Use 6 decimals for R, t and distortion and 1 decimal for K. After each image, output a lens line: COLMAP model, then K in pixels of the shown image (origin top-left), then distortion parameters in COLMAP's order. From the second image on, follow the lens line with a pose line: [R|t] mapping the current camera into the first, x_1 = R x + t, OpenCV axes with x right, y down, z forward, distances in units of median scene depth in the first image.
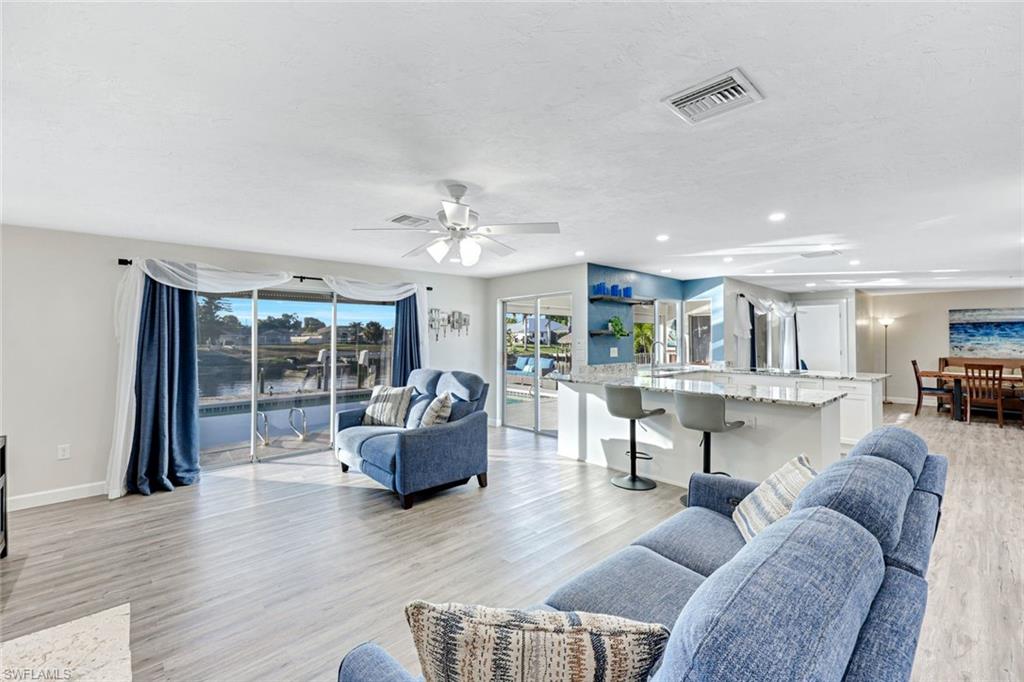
lens RADIAL K [[414.3, 0, 503.8], [0, 414.3, 339.0], [0, 0, 1]] dist [0.002529, -0.000049]
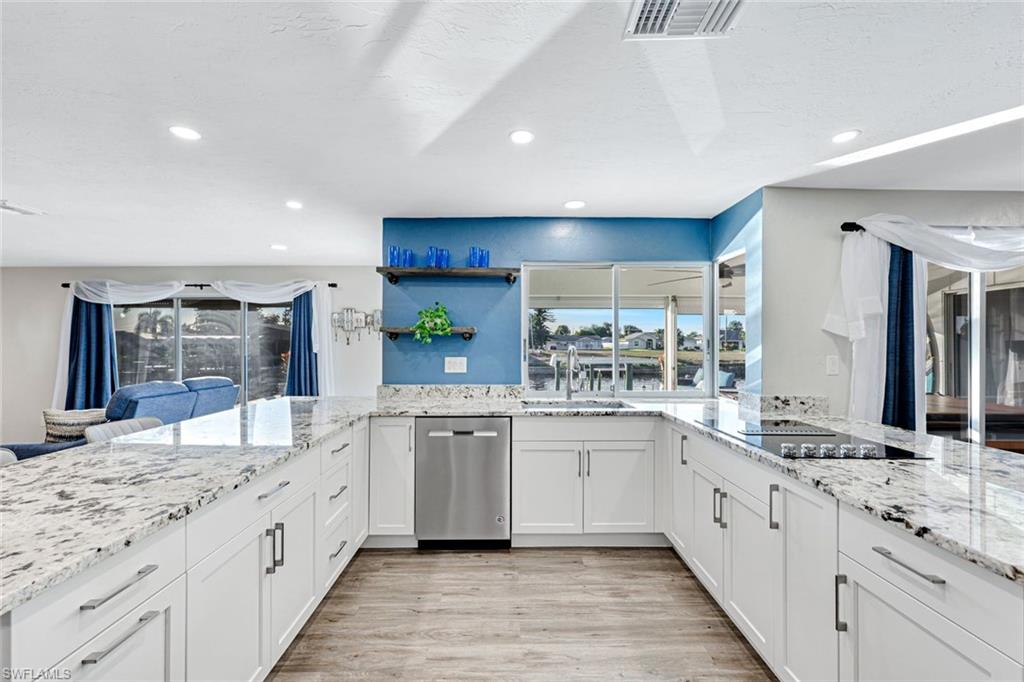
lens RADIAL K [[414.3, 0, 516.5], [0, 414.3, 338.3], [0, 0, 1]] dist [0.002529, -0.000049]
pose [[0.759675, -0.010368, -0.650220, 0.676869], [0.000393, 0.999880, -0.015484, 0.003431], [0.650303, 0.011507, 0.759588, 0.593021]]
